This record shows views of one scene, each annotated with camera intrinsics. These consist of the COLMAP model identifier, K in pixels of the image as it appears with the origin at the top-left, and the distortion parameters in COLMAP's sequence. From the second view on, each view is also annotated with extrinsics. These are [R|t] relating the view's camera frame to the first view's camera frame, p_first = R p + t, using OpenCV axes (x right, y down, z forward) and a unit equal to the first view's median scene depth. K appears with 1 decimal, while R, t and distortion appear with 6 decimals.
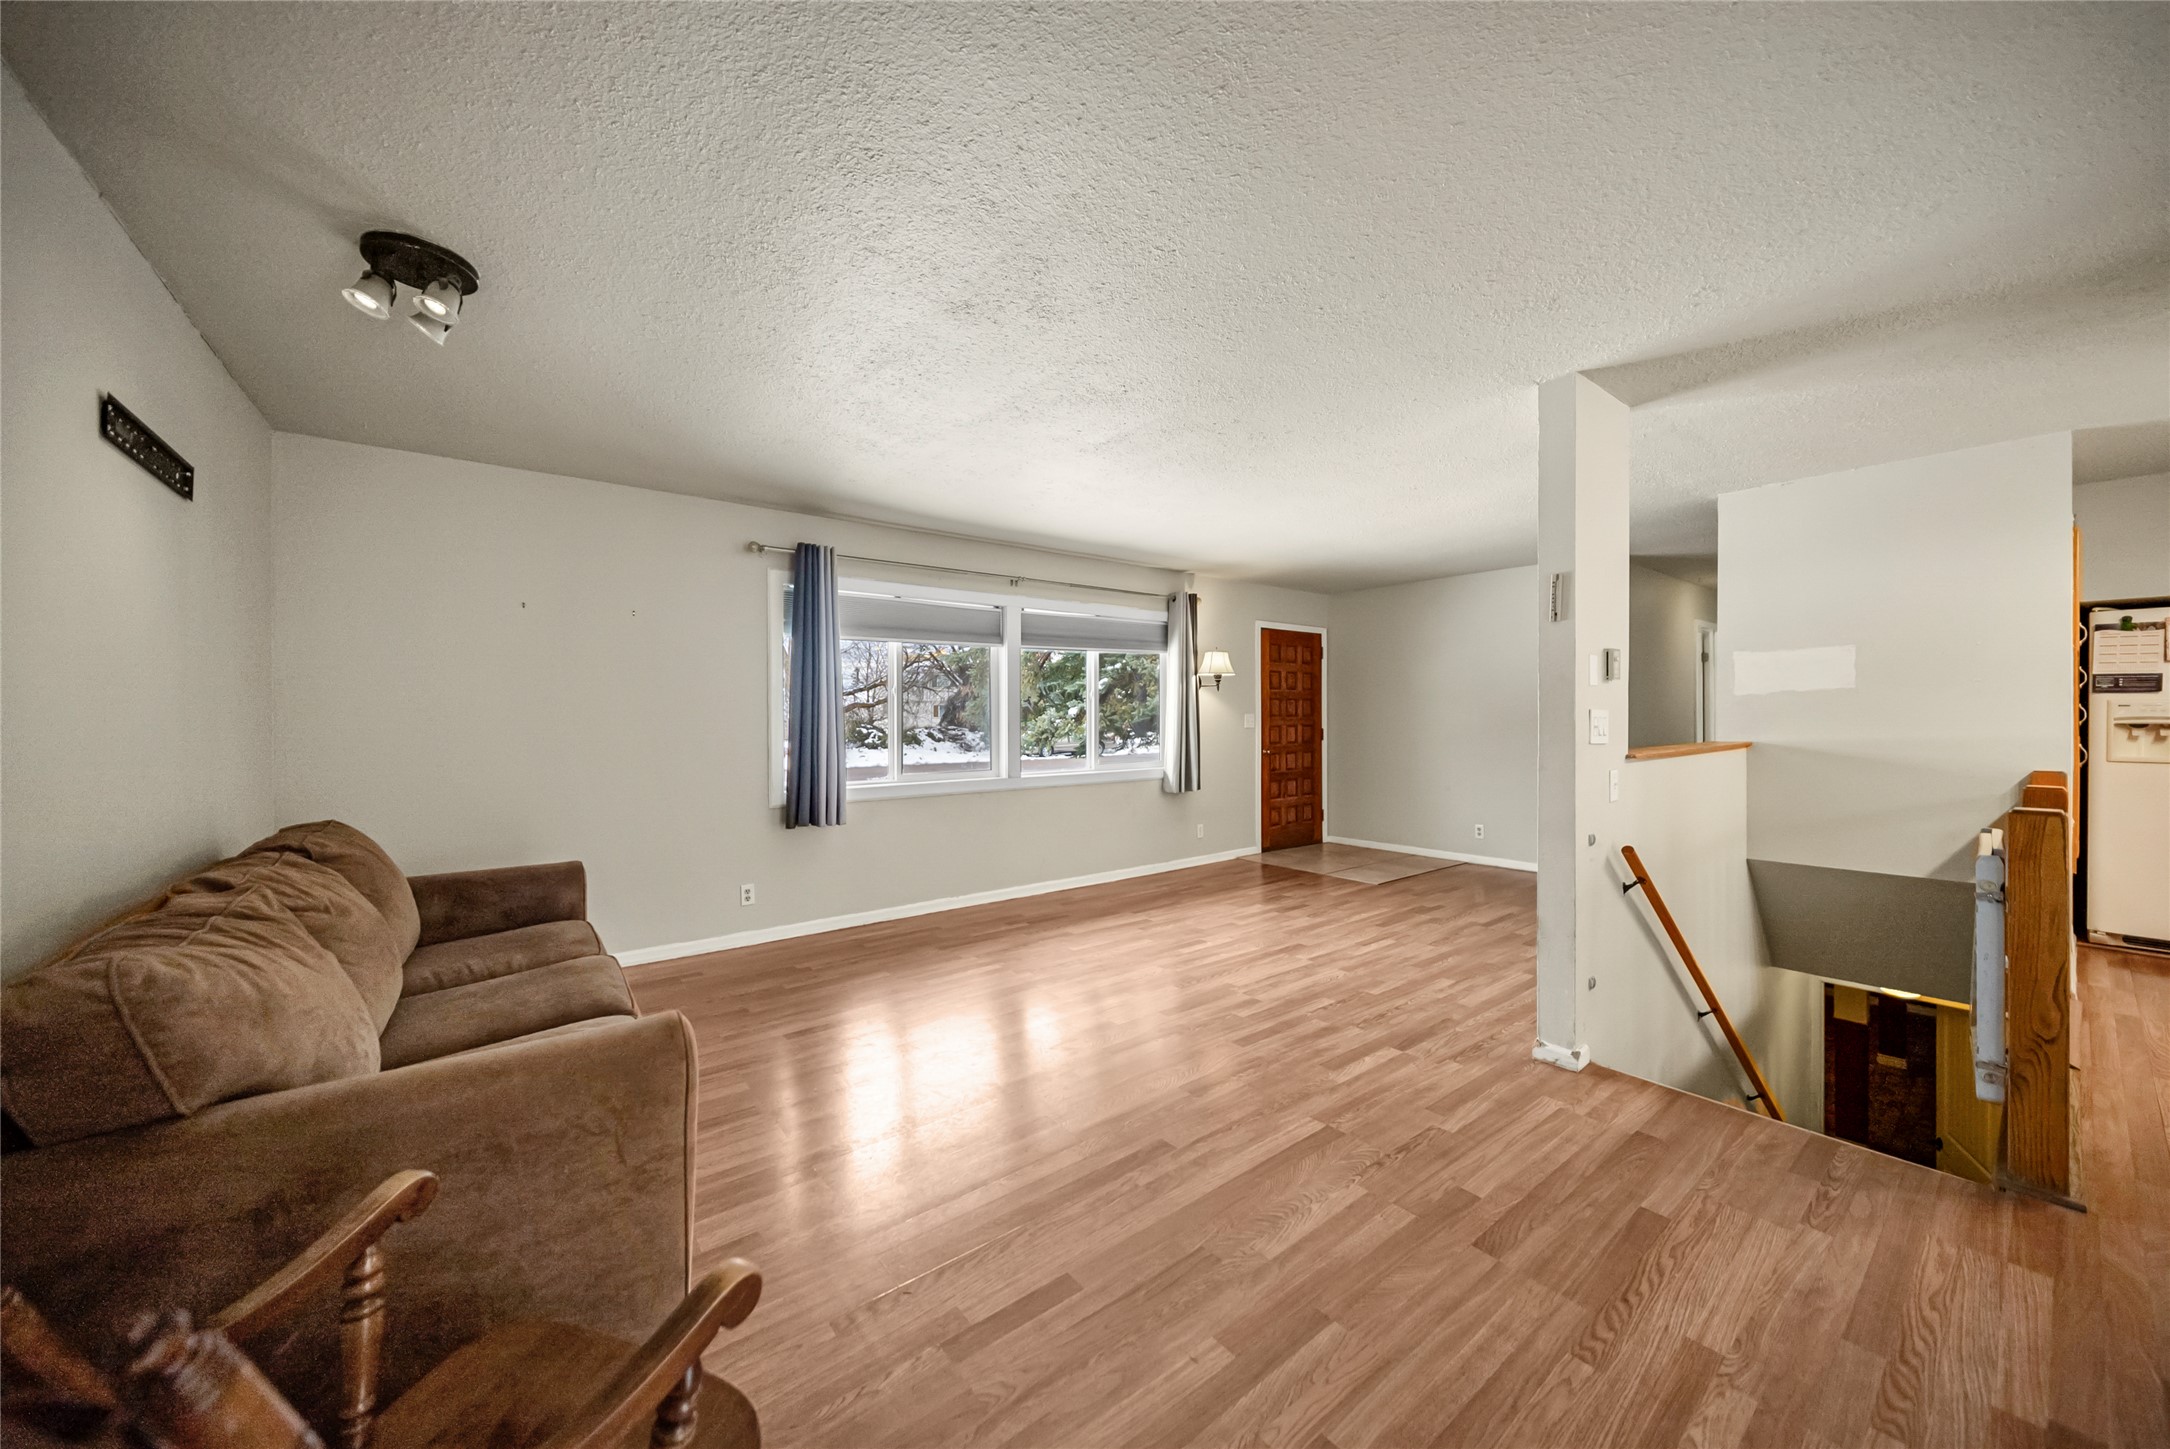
lens RADIAL K [[772.6, 0, 1090.3], [0, 772.6, 709.4], [0, 0, 1]] dist [-0.002032, -0.000452]
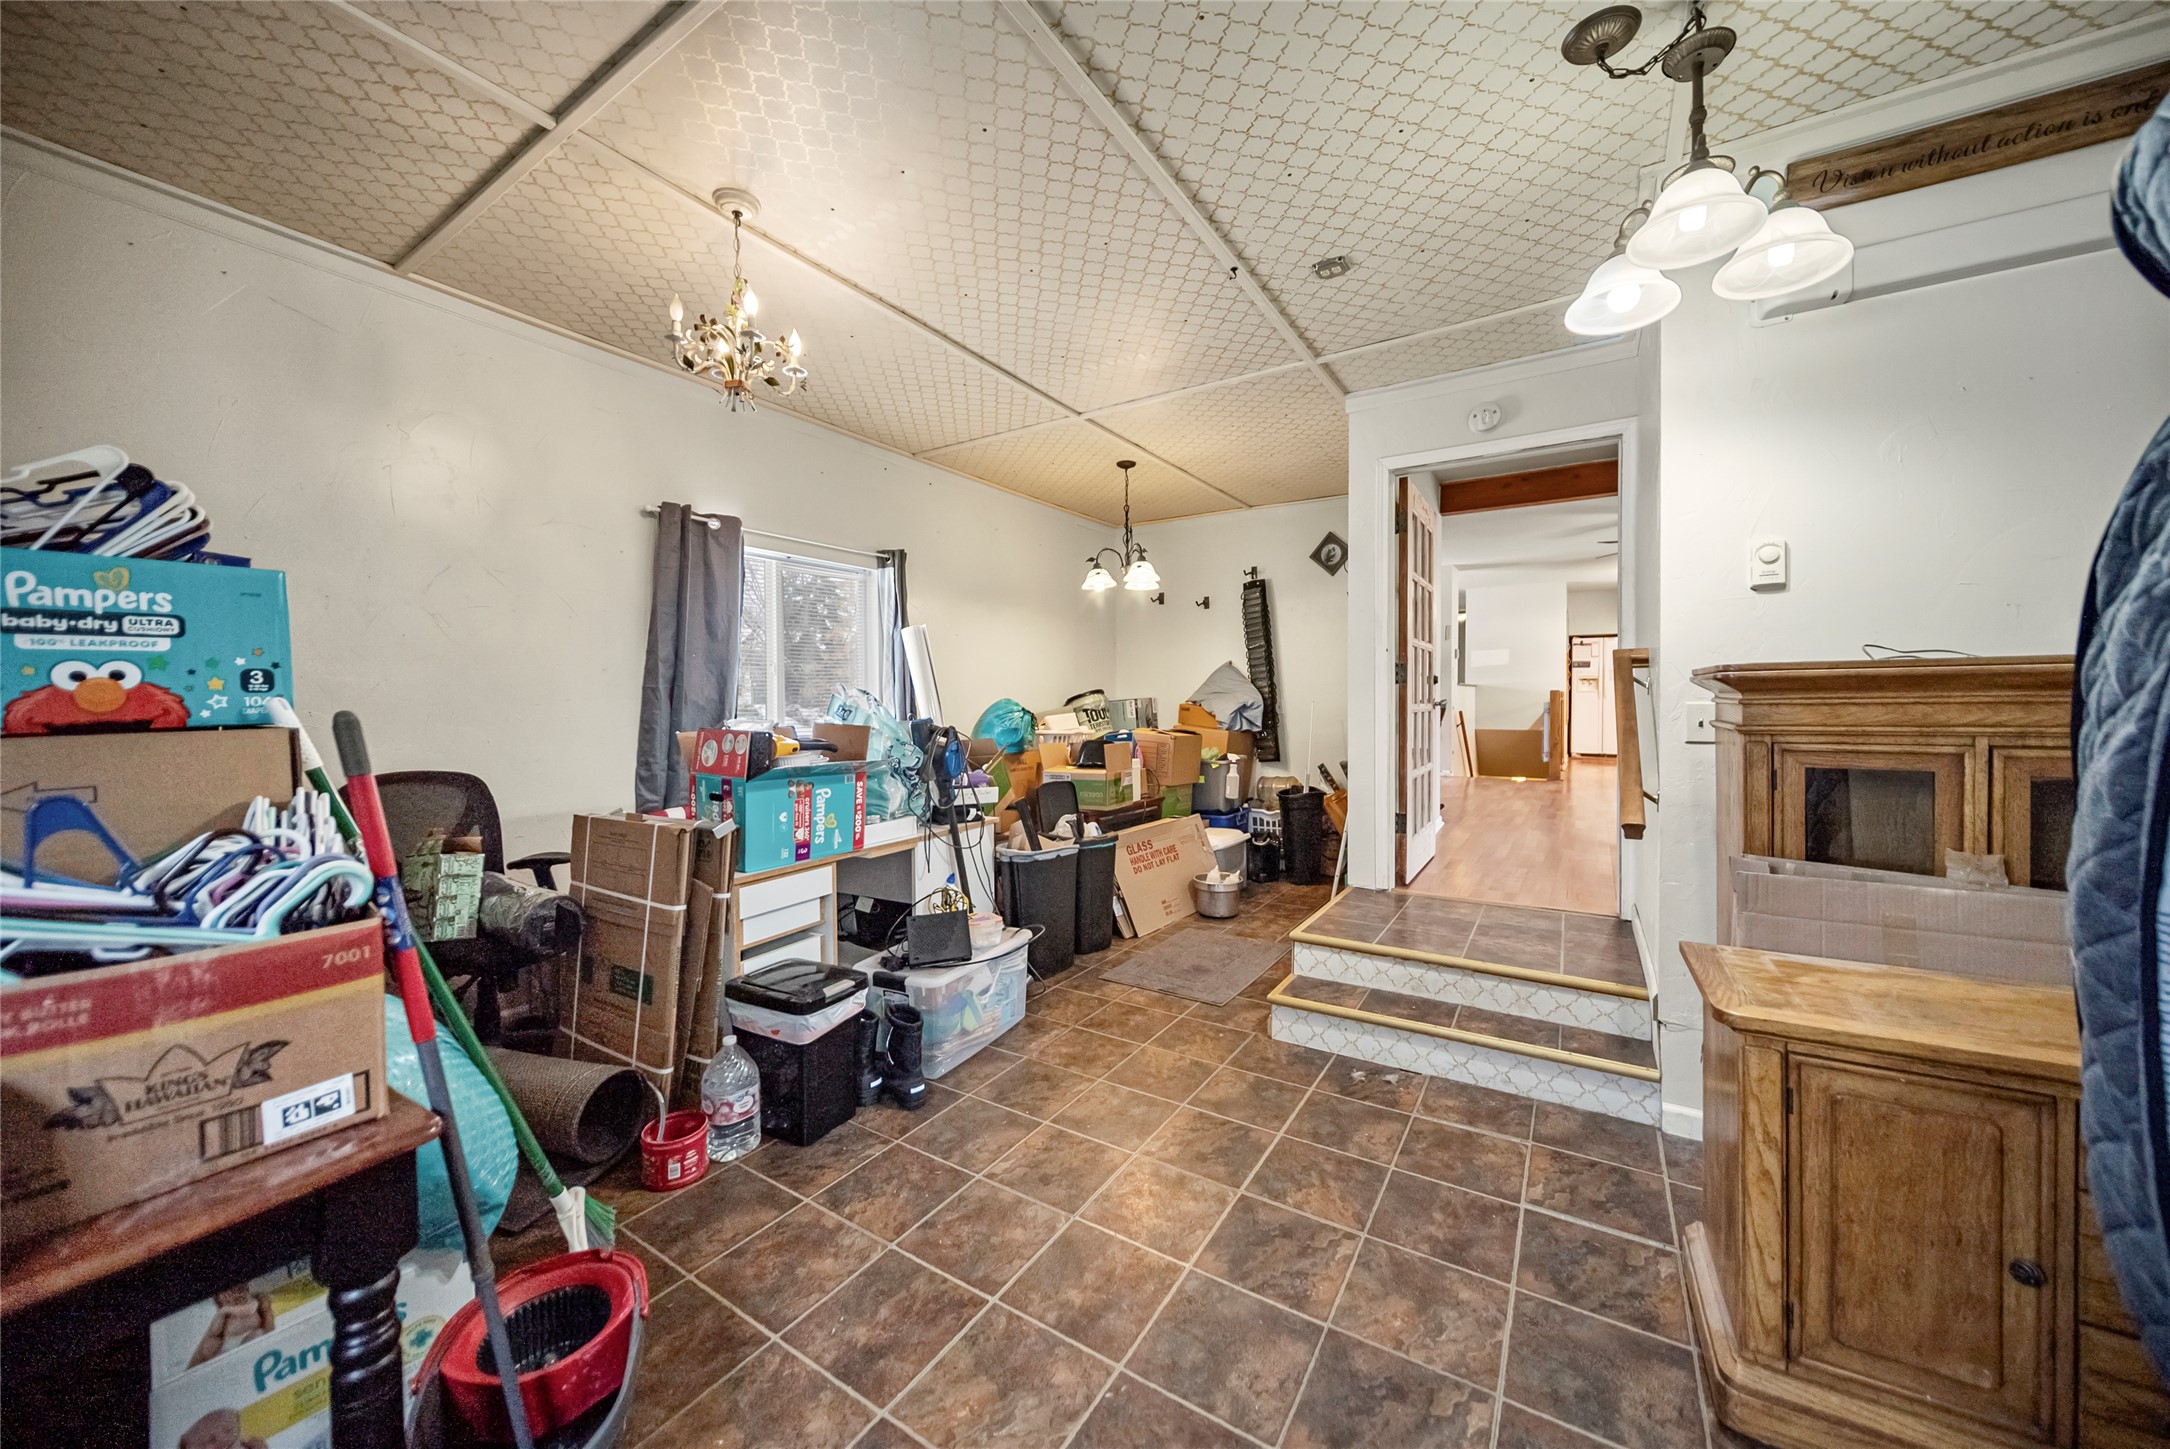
lens RADIAL K [[772.6, 0, 1092.5], [0, 772.6, 700.4], [0, 0, 1]] dist [-0.002032, -0.000452]
pose [[0.942774, 0.002917, 0.333420, -1.157418], [-0.007696, 0.999886, 0.013013, 0.067298], [-0.333344, -0.014834, 0.942689, -0.964410]]
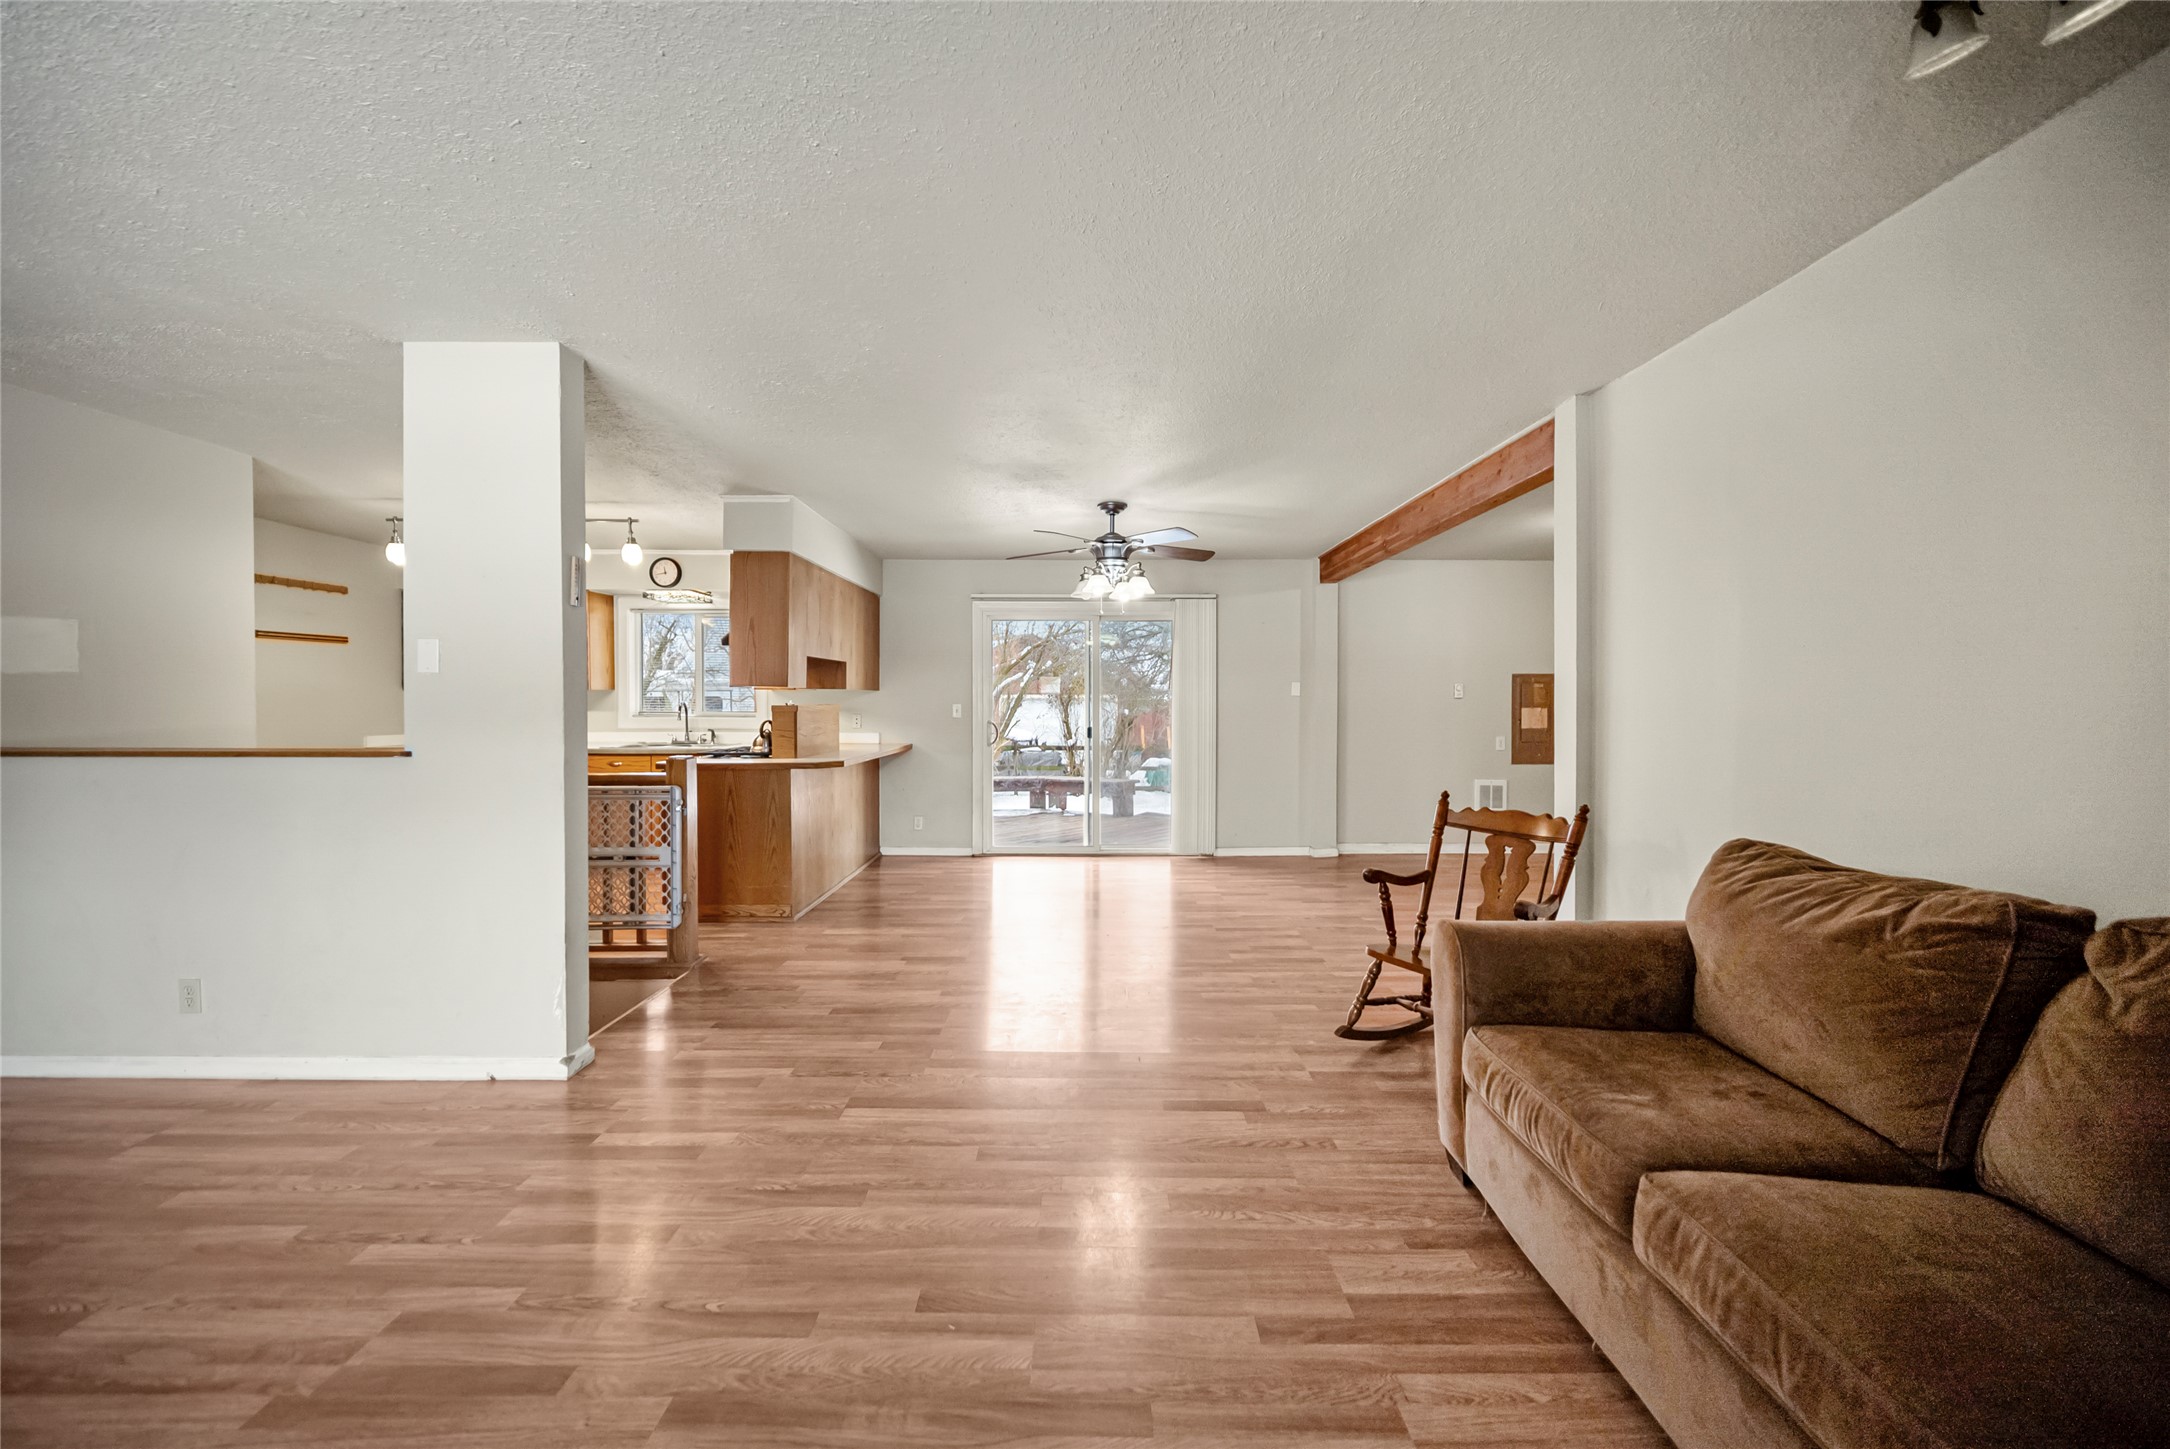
lens RADIAL K [[772.6, 0, 1087.4], [0, 772.6, 699.3], [0, 0, 1]] dist [-0.002032, -0.000452]
pose [[-0.785259, 0.006367, 0.619135, -0.298845], [-0.002200, 0.999912, -0.013074, 0.008886], [-0.619163, -0.011628, -0.785176, 0.841304]]
